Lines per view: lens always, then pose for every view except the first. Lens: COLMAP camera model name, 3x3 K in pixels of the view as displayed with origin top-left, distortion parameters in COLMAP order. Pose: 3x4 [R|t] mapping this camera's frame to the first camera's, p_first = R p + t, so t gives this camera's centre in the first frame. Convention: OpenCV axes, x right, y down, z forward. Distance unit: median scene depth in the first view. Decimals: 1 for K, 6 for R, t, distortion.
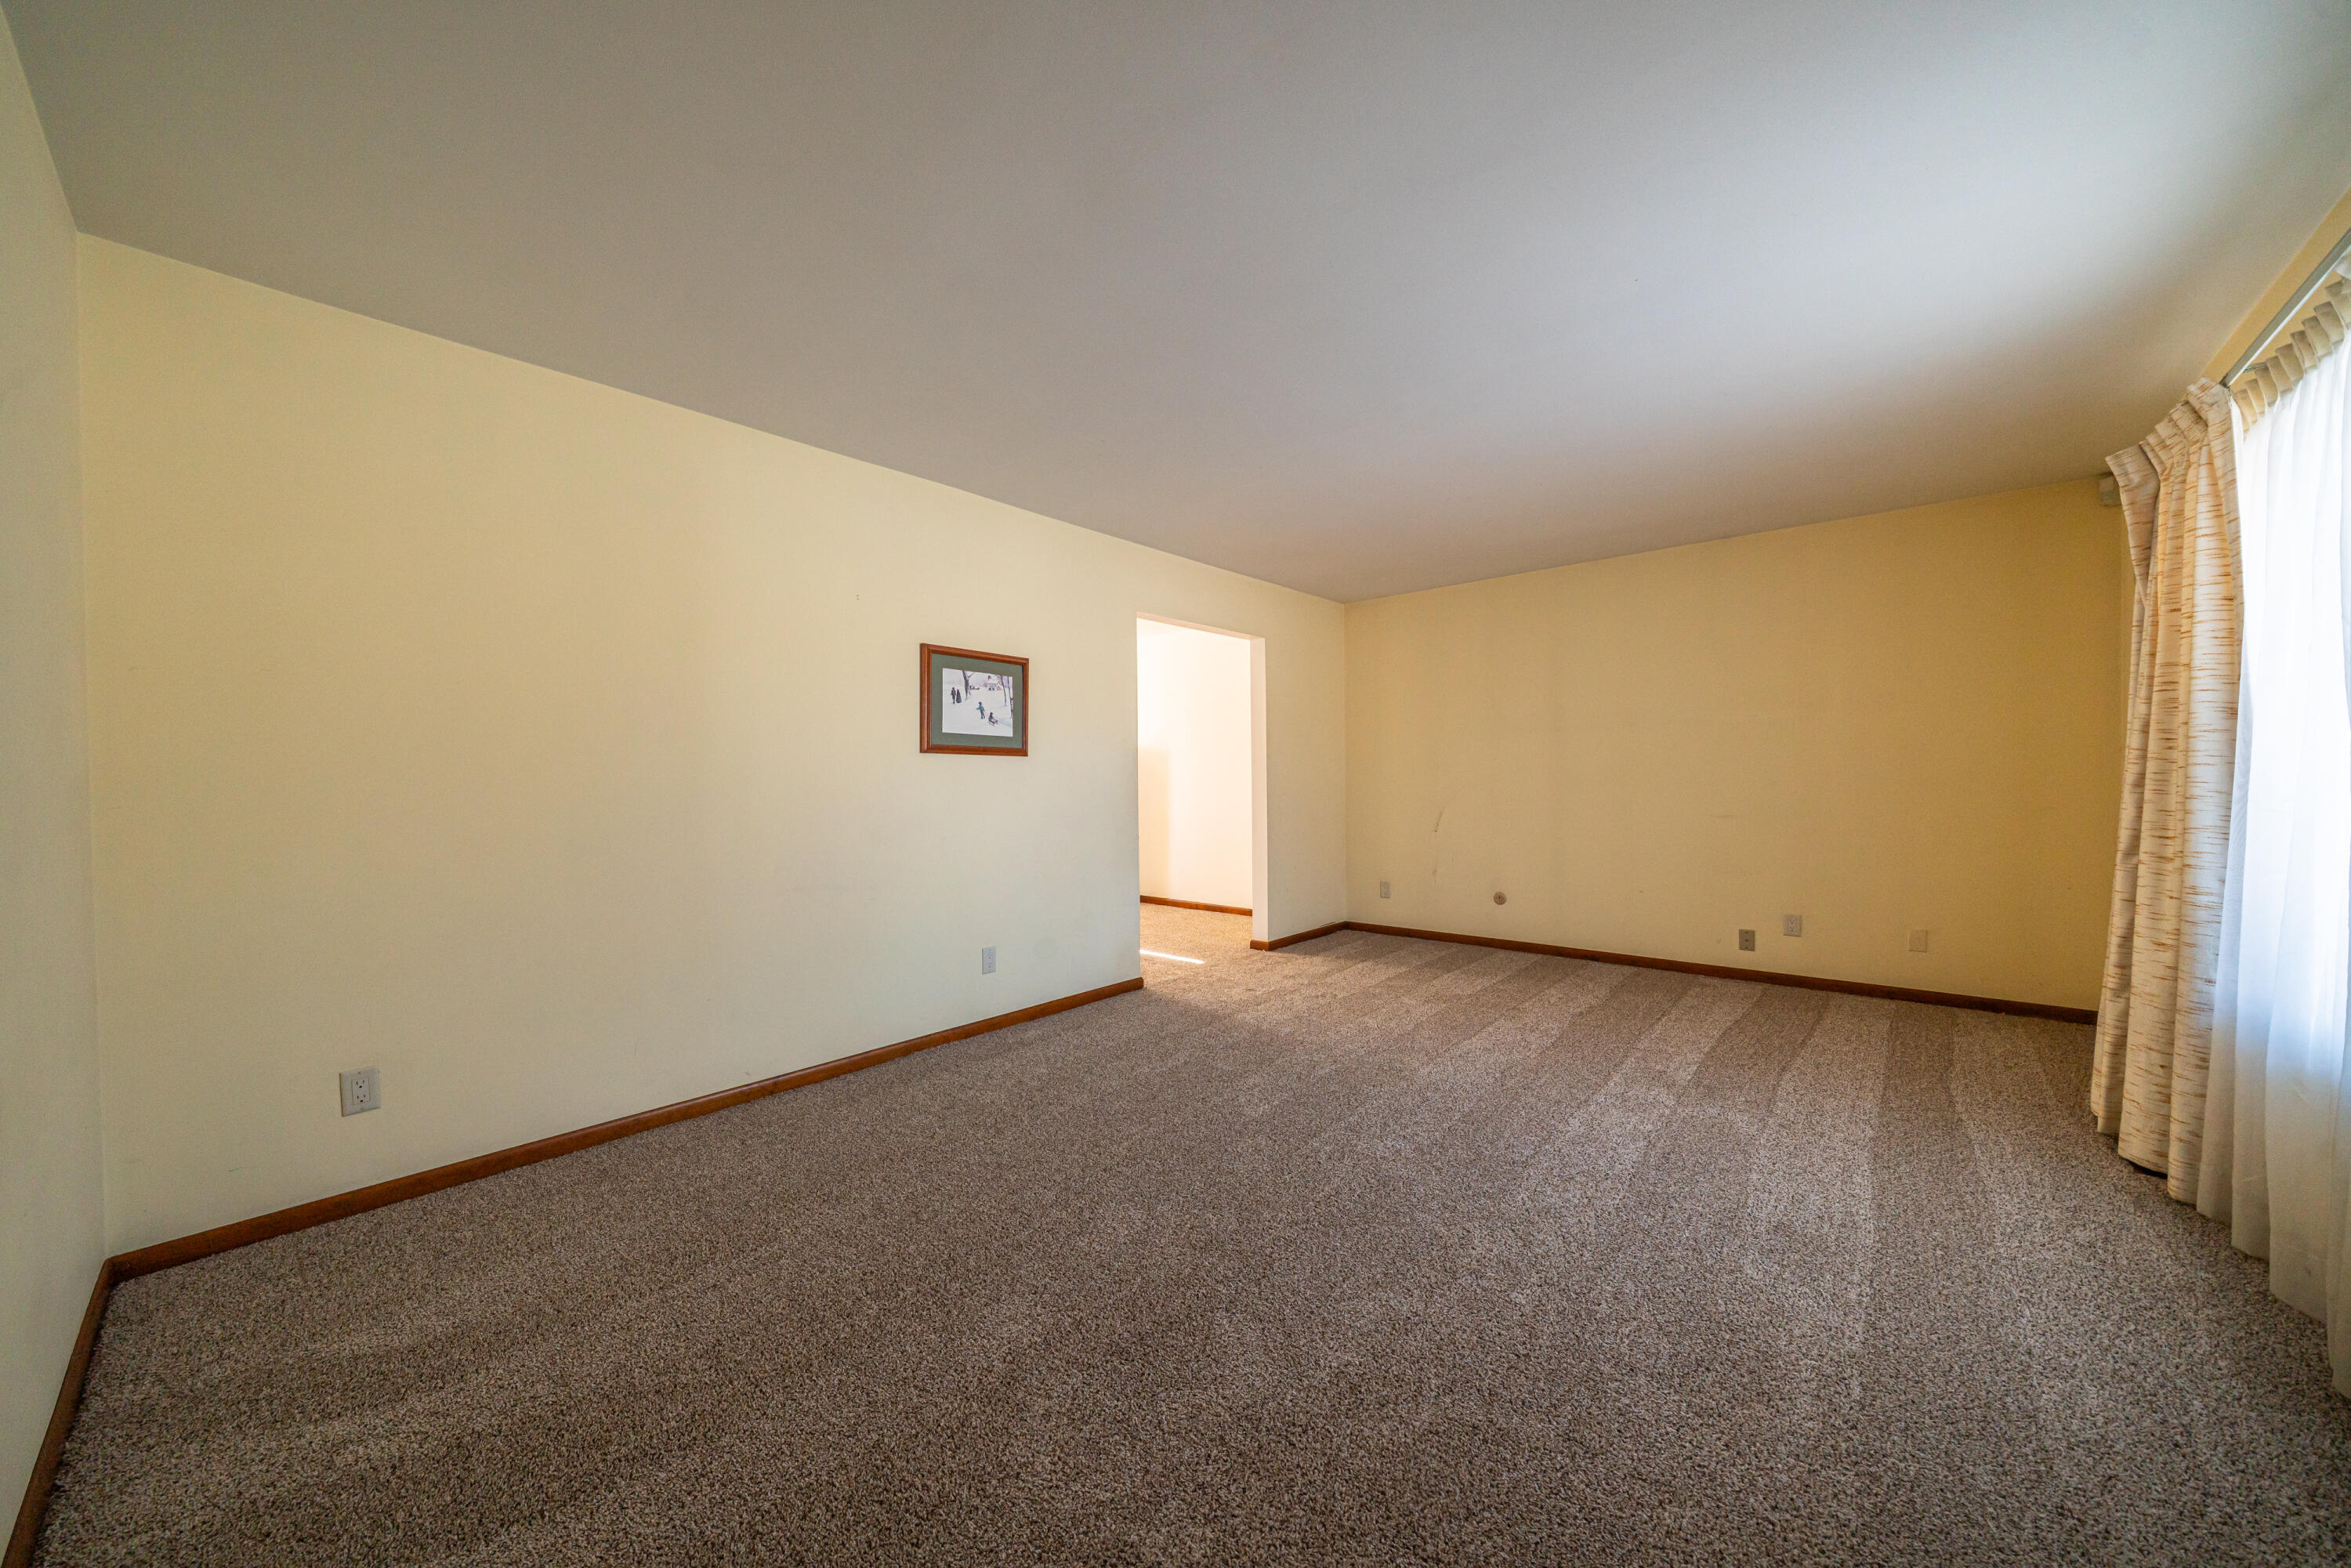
lens RADIAL K [[821.1, 0, 1165.2], [0, 821.1, 786.0], [0, 0, 1]] dist [-0.007617, 0.000382]
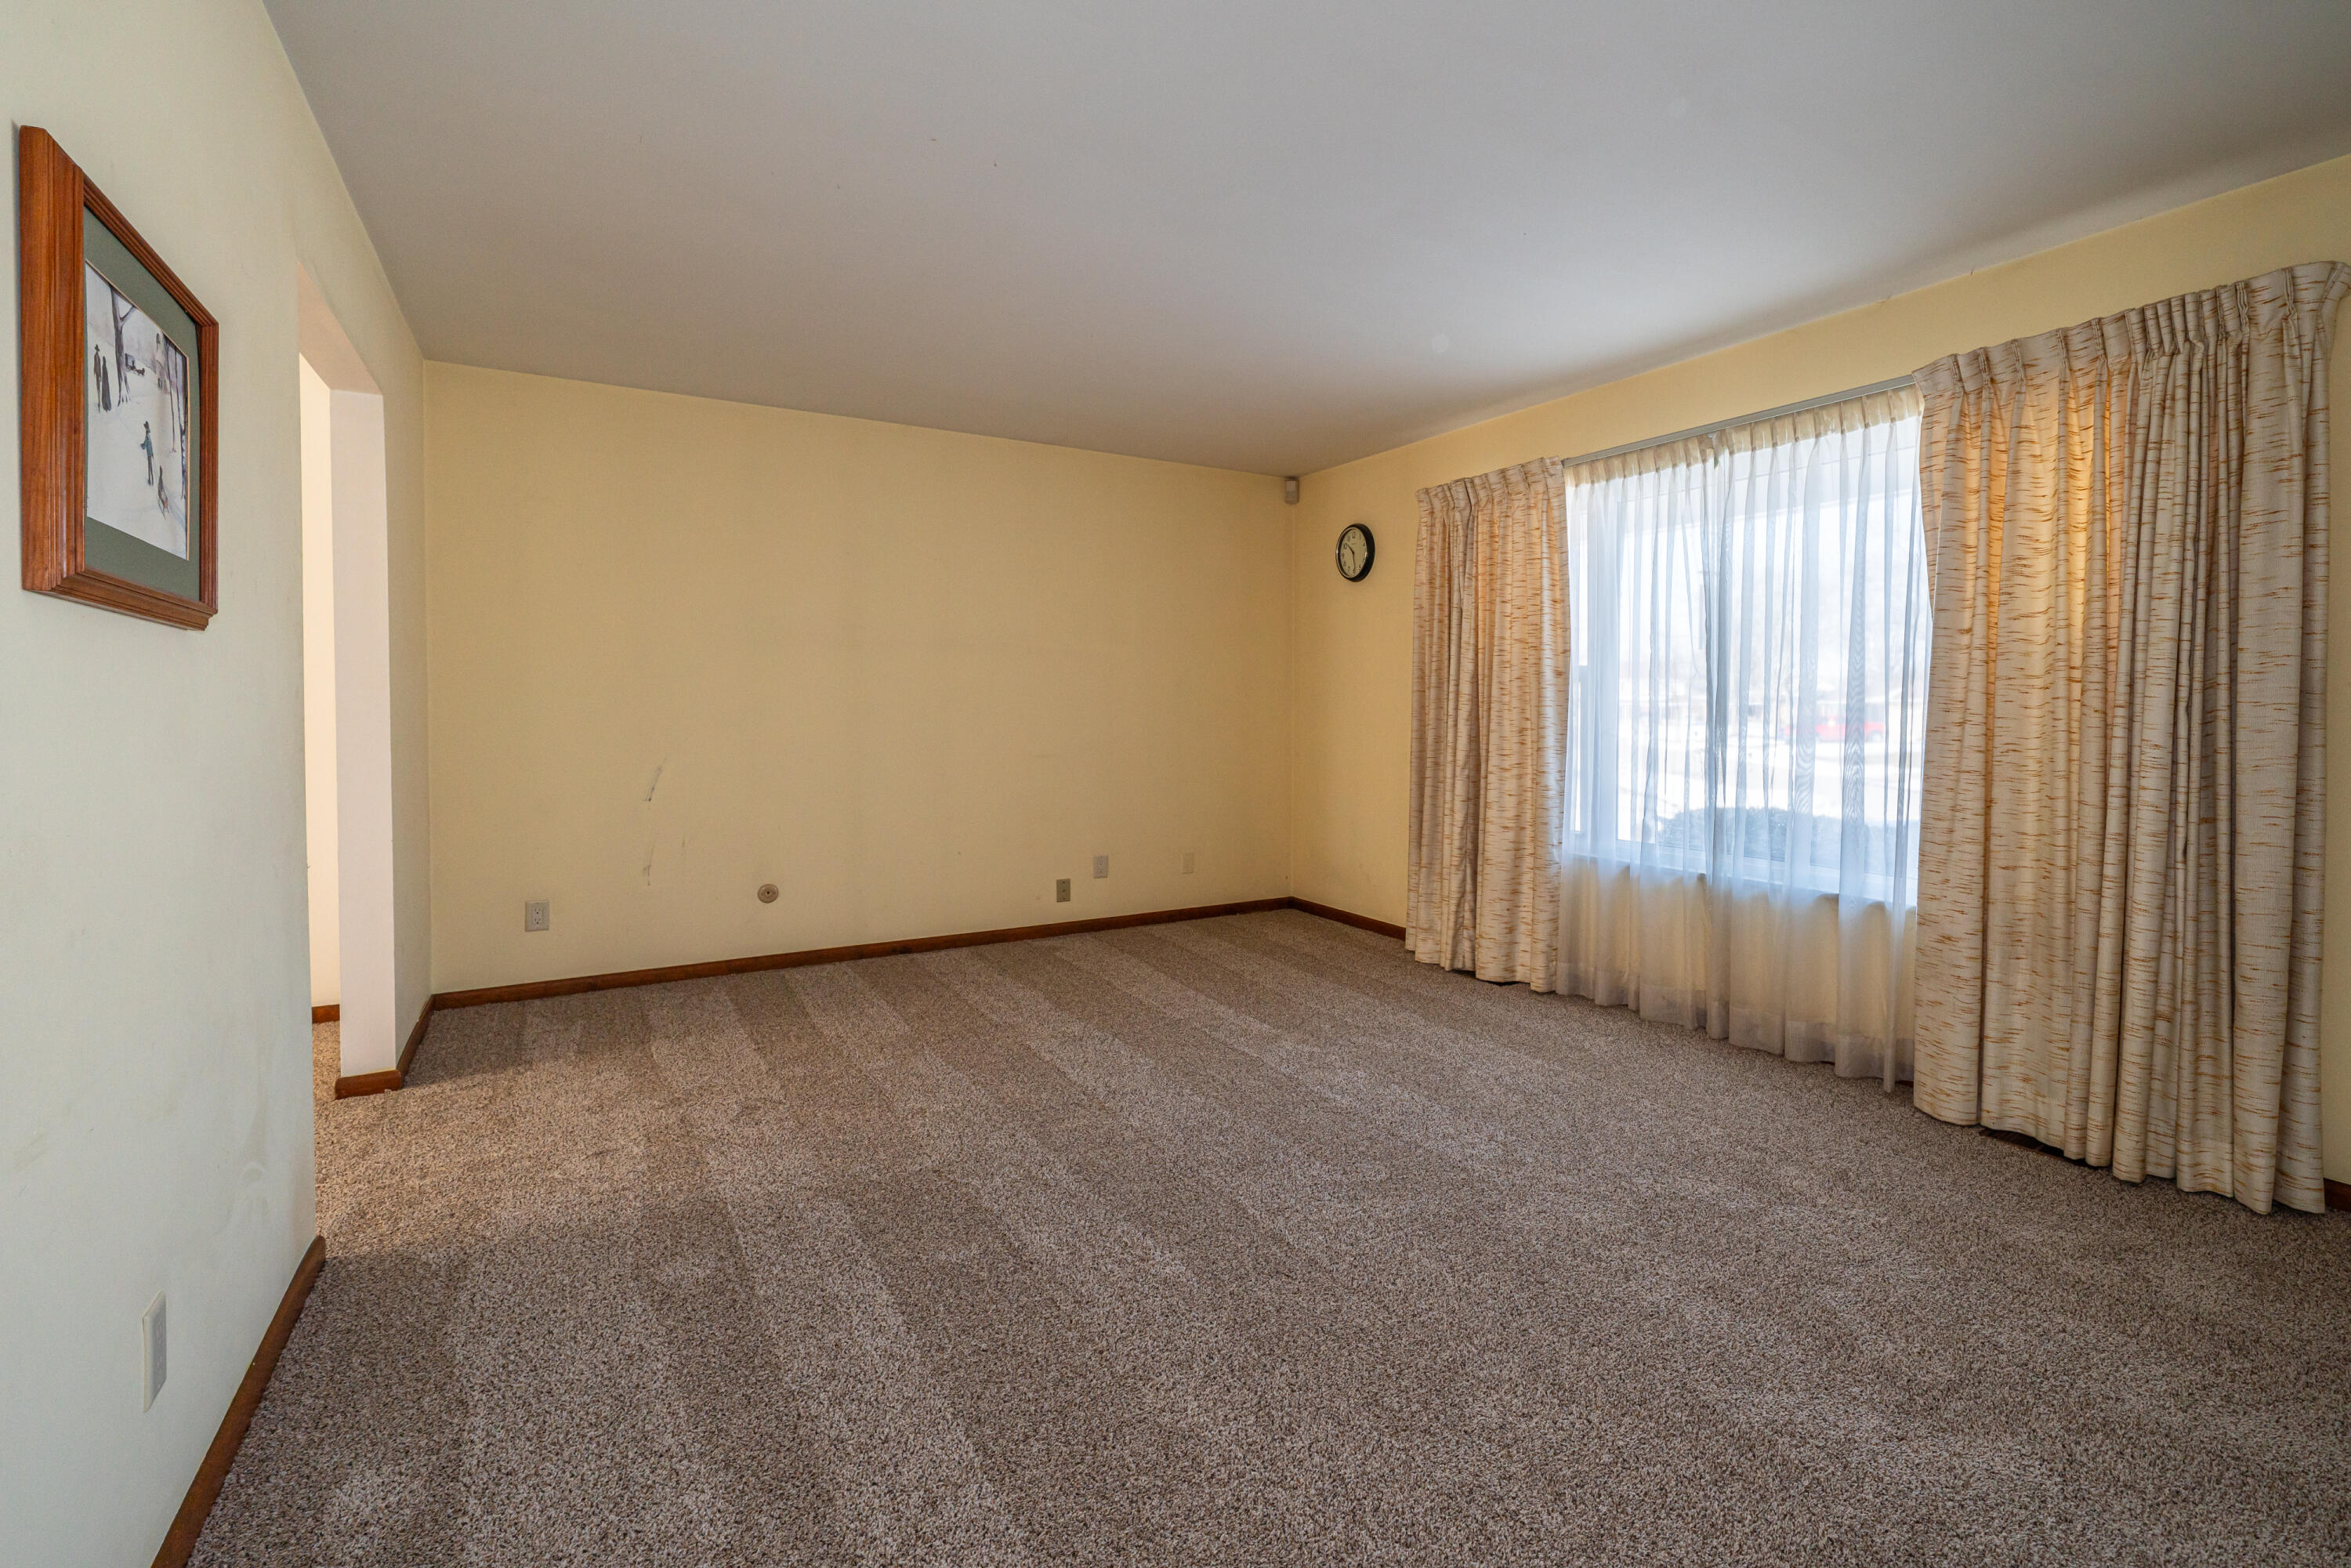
lens RADIAL K [[1076.2, 0, 1318.7], [0, 1076.2, 726.3], [0, 0, 1]] dist [0.001298, -0.001239]
pose [[0.251603, -0.007022, 0.967805, -0.472087], [0.004307, 0.999972, 0.006136, -0.001335], [-0.967821, 0.002624, 0.251626, 0.526503]]
